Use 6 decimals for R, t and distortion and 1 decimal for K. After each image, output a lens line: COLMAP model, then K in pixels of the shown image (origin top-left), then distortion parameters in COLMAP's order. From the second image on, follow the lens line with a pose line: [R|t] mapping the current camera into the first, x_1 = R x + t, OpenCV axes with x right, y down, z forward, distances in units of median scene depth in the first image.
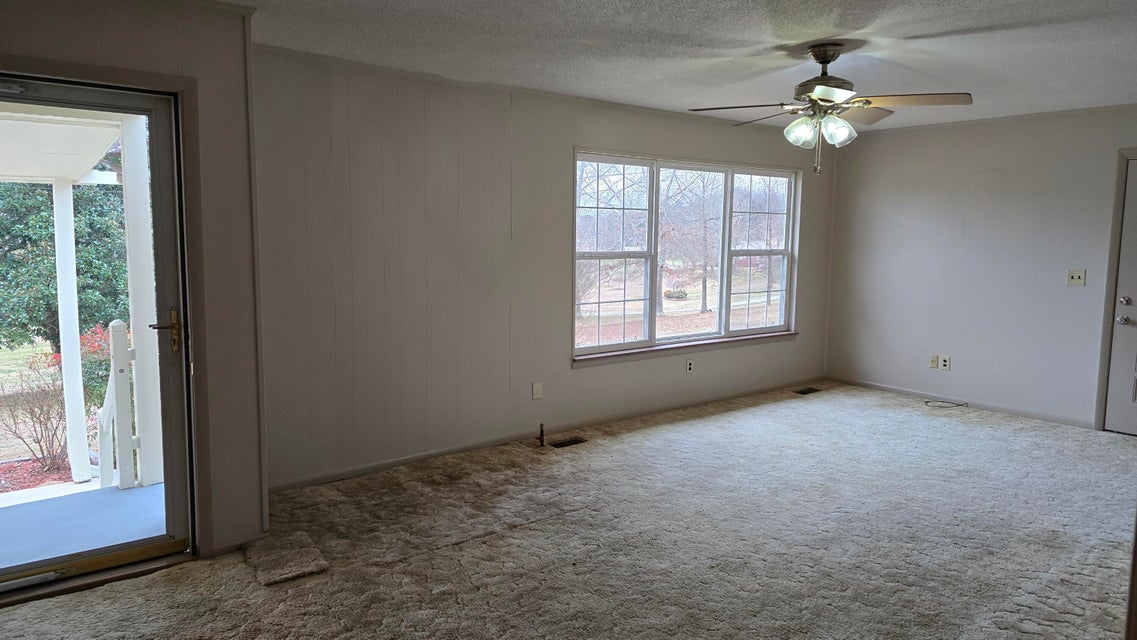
lens RADIAL K [[768.4, 0, 563.0], [0, 768.4, 323.6], [0, 0, 1]] dist [0.068709, -0.065361]
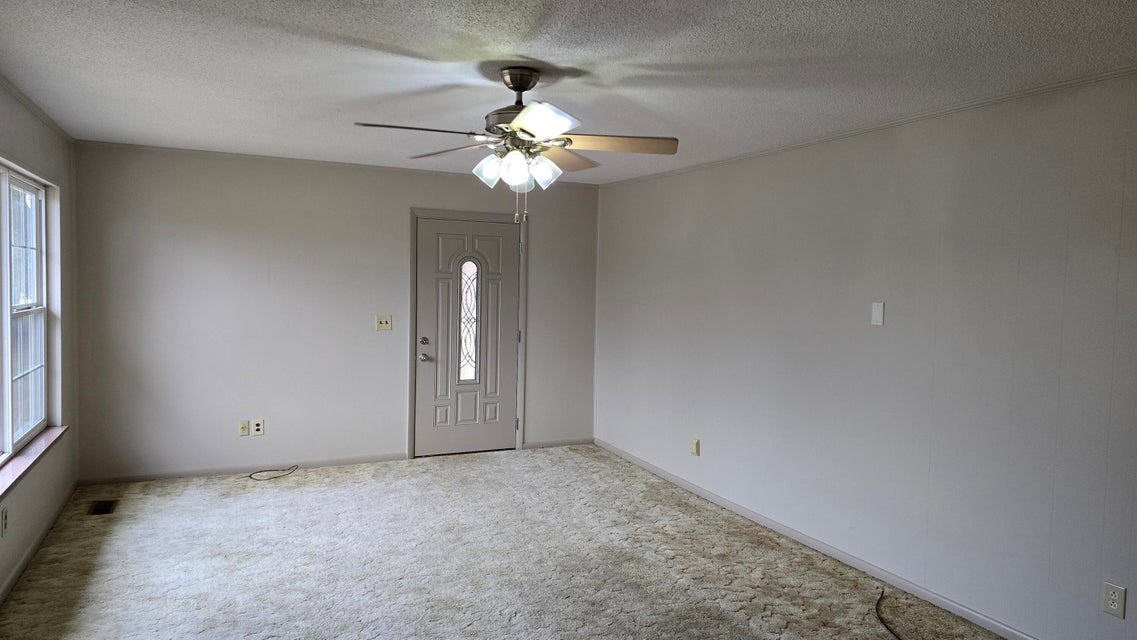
lens RADIAL K [[768.4, 0, 562.9], [0, 768.4, 310.3], [0, 0, 1]] dist [0.068709, -0.065361]
pose [[0.225294, -0.043256, 0.973330, -0.361514], [0.101856, 0.994585, 0.020624, -0.083067], [-0.968952, 0.094493, 0.228480, 0.597836]]
